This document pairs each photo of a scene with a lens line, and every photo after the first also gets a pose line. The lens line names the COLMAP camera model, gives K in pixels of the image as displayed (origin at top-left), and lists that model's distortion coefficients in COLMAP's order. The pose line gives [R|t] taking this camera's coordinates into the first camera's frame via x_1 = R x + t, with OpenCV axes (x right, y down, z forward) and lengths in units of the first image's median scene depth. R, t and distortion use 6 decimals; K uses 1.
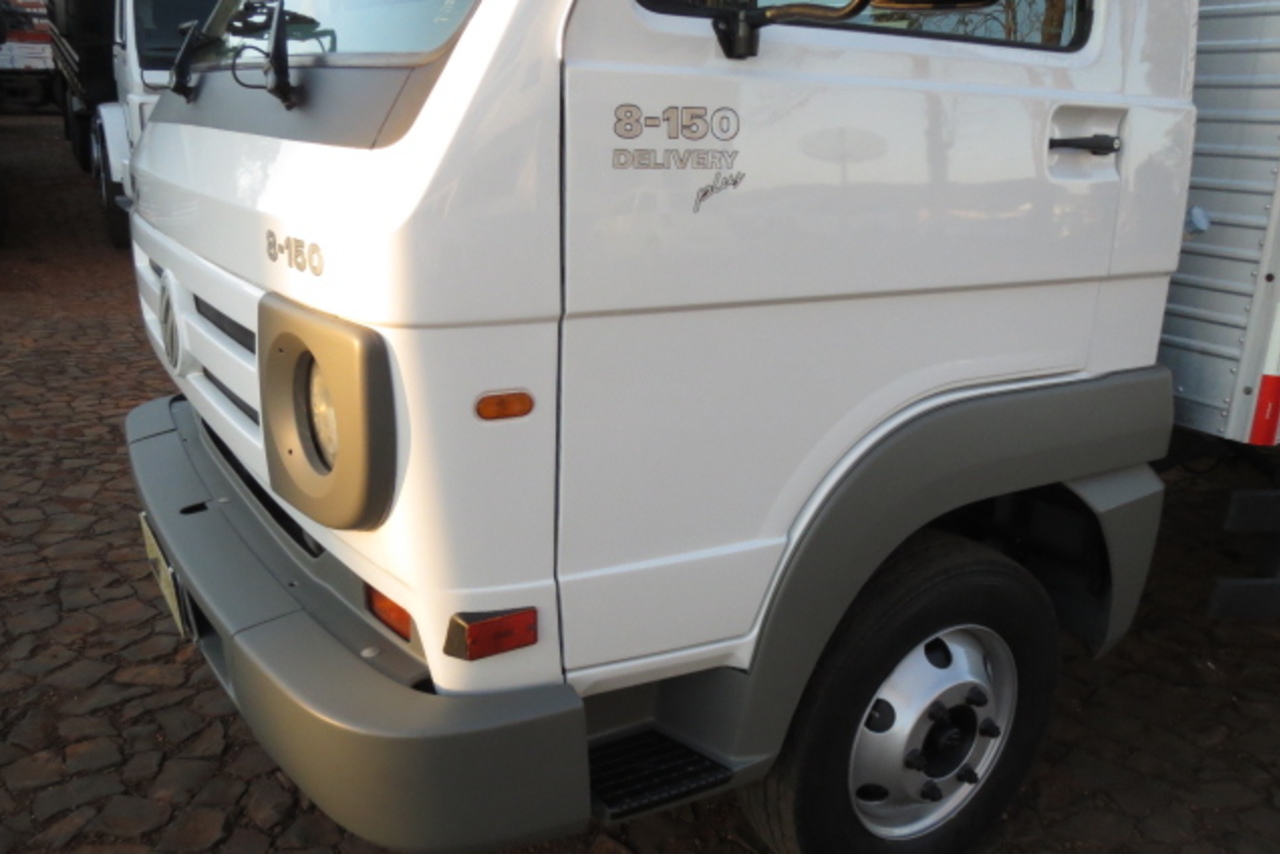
lens RADIAL K [[1058.9, 0, 640.2], [0, 1058.9, 439.5], [0, 0, 1]] dist [-0.017399, 0.001072]
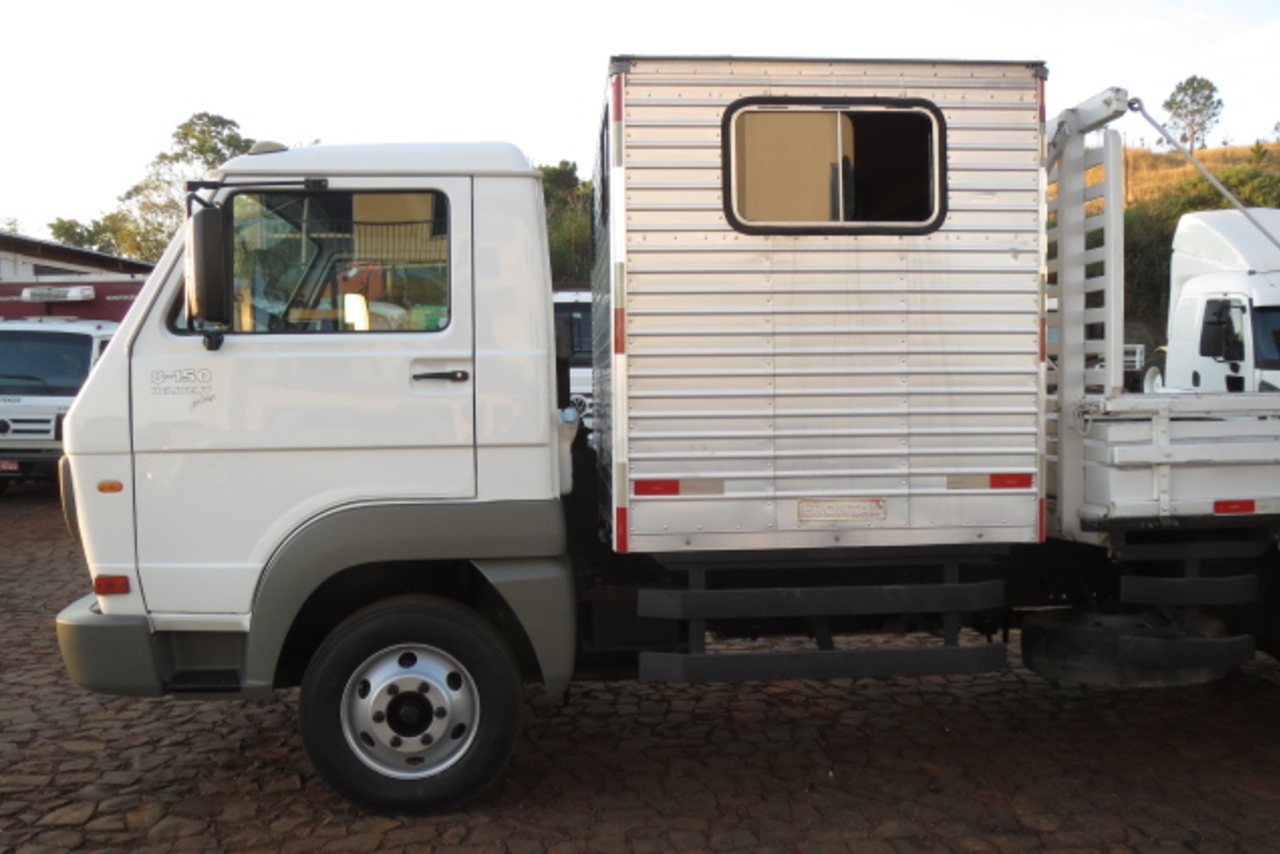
lens RADIAL K [[1061.4, 0, 635.4], [0, 1061.4, 457.1], [0, 0, 1]] dist [-0.004344, 0.002488]
pose [[0.891598, -0.020440, -0.452367, 1.468350], [-0.088857, 0.971662, -0.219038, 0.235150], [0.444025, 0.235489, 0.864515, -0.446933]]
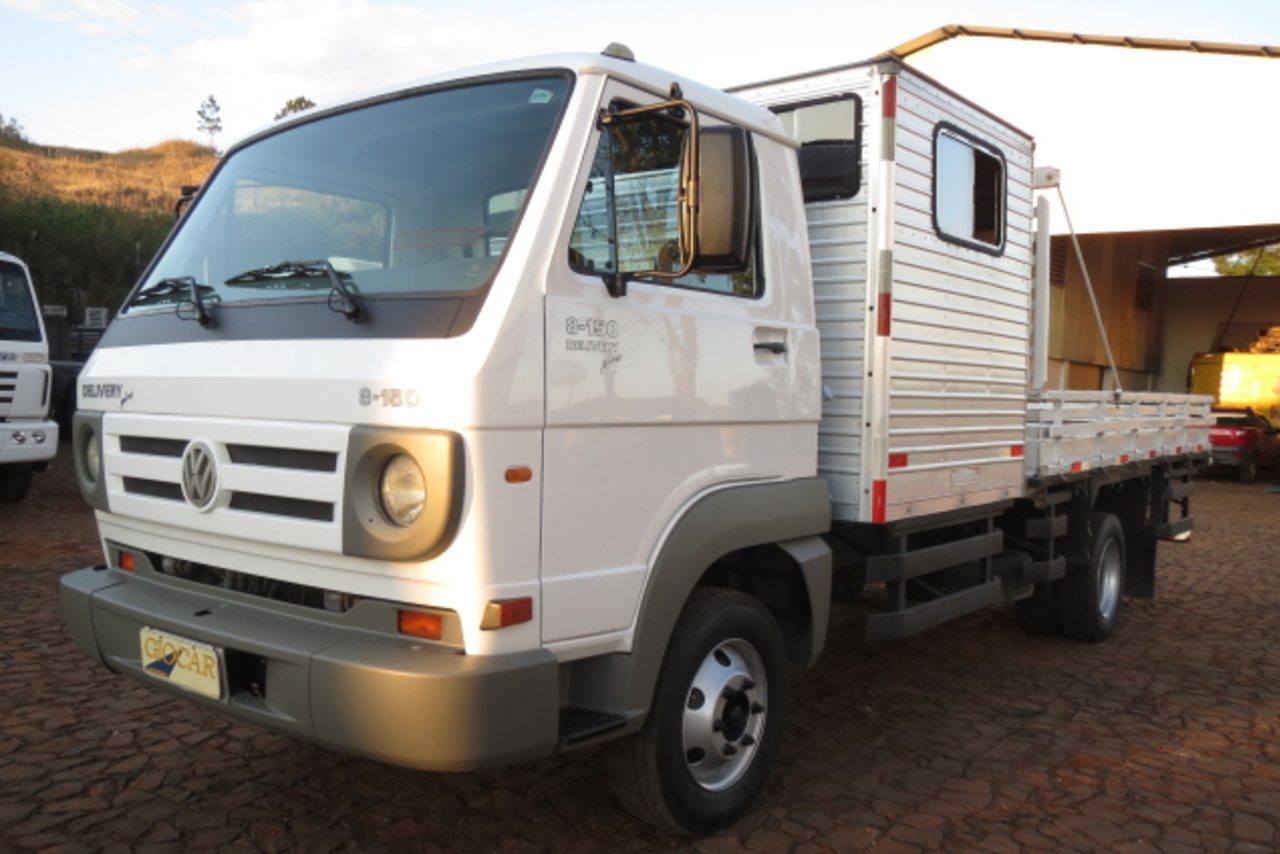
lens RADIAL K [[1061.4, 0, 635.4], [0, 1061.4, 457.1], [0, 0, 1]] dist [-0.004344, 0.002488]
pose [[0.942044, -0.037179, 0.333423, -0.373260], [0.111055, 0.972368, -0.205345, 0.229045], [-0.316576, 0.230472, 0.920143, -0.510593]]
